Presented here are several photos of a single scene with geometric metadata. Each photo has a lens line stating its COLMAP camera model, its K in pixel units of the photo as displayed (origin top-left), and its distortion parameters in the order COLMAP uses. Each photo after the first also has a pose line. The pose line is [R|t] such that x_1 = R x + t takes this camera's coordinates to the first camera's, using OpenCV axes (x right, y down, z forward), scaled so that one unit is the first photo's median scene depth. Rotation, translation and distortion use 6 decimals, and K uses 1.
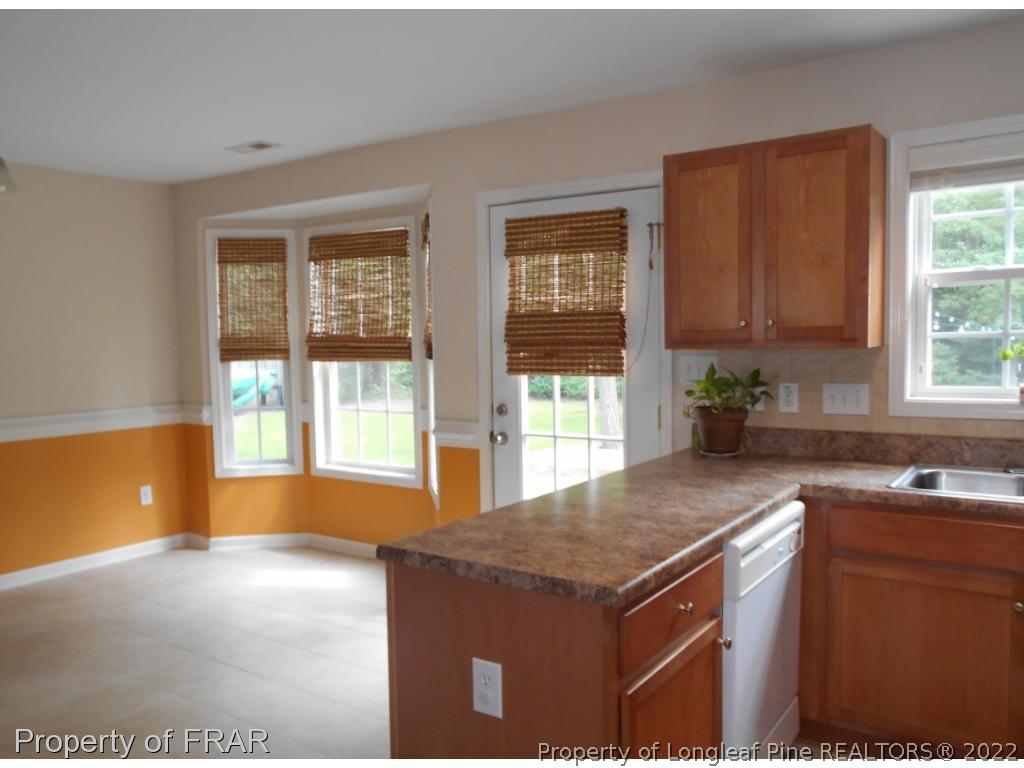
lens RADIAL K [[814.3, 0, 512.0], [0, 814.3, 384.0], [0, 0, 1]] dist [-0.007153, 0.001165]
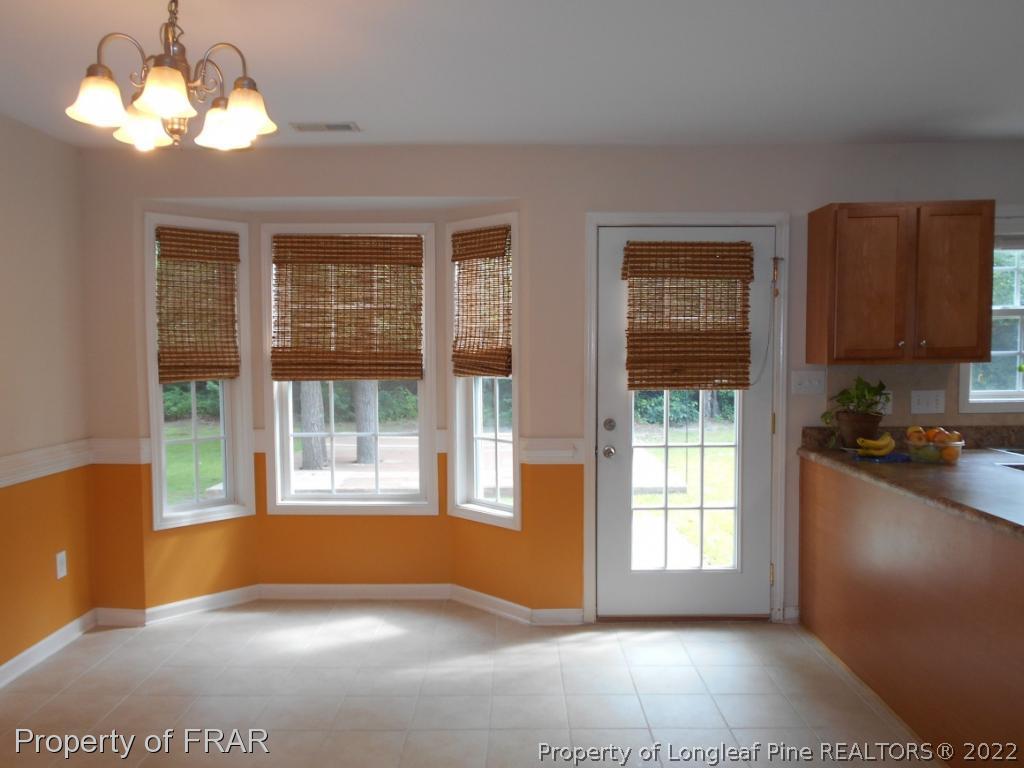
lens RADIAL K [[778.6, 0, 512.0], [0, 778.6, 384.0], [0, 0, 1]] dist [-0.007758, -0.008955]
pose [[0.829078, -0.013139, 0.558979, -0.689687], [0.025266, 0.999583, -0.013978, -0.008957], [-0.558562, 0.025712, 0.829064, 0.258445]]
